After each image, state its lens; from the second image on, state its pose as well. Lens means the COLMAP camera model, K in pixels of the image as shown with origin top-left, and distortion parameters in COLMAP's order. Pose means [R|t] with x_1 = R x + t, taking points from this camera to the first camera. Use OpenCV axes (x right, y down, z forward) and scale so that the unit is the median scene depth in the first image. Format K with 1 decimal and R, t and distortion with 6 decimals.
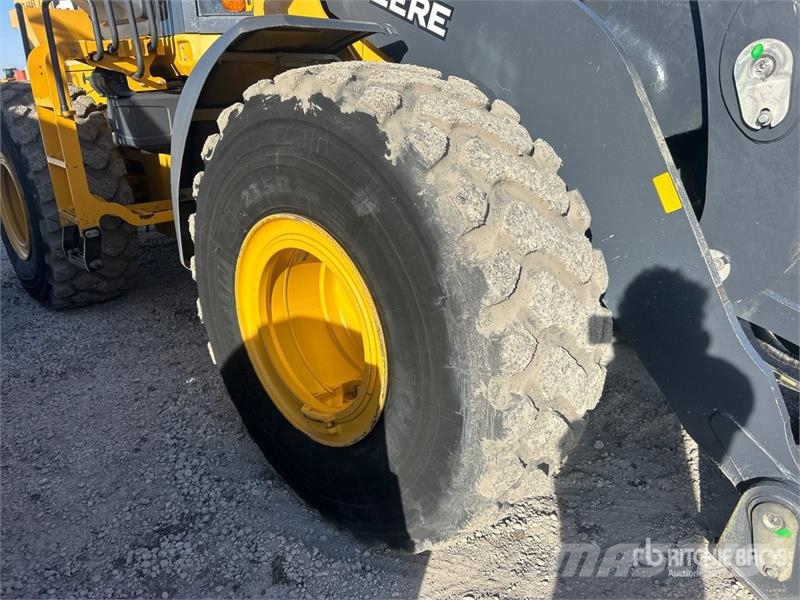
lens RADIAL K [[577.2, 0, 400.0], [0, 577.2, 300.0], [0, 0, 1]] dist [0.047717, -0.052010]
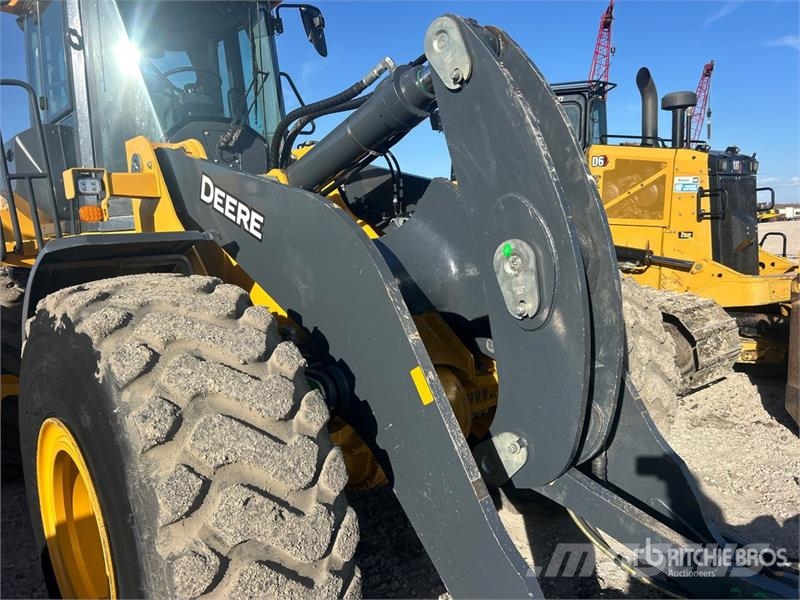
lens RADIAL K [[577.2, 0, 400.0], [0, 577.2, 300.0], [0, 0, 1]] dist [0.047717, -0.052010]
pose [[0.997791, -0.038429, -0.054185, 0.479542], [0.024922, 0.972658, -0.230901, -0.095921], [0.061577, 0.229041, 0.971467, -0.032842]]
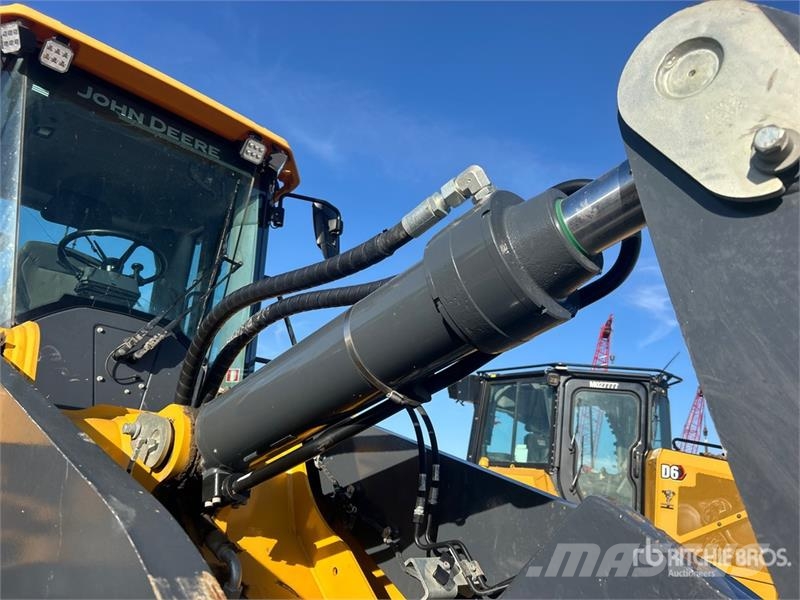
lens RADIAL K [[577.2, 0, 400.0], [0, 577.2, 300.0], [0, 0, 1]] dist [0.047717, -0.052010]
pose [[0.994373, 0.090779, -0.054612, 0.404402], [-0.104737, 0.764925, -0.635547, -0.382262], [-0.015920, 0.637691, 0.770128, 0.547627]]
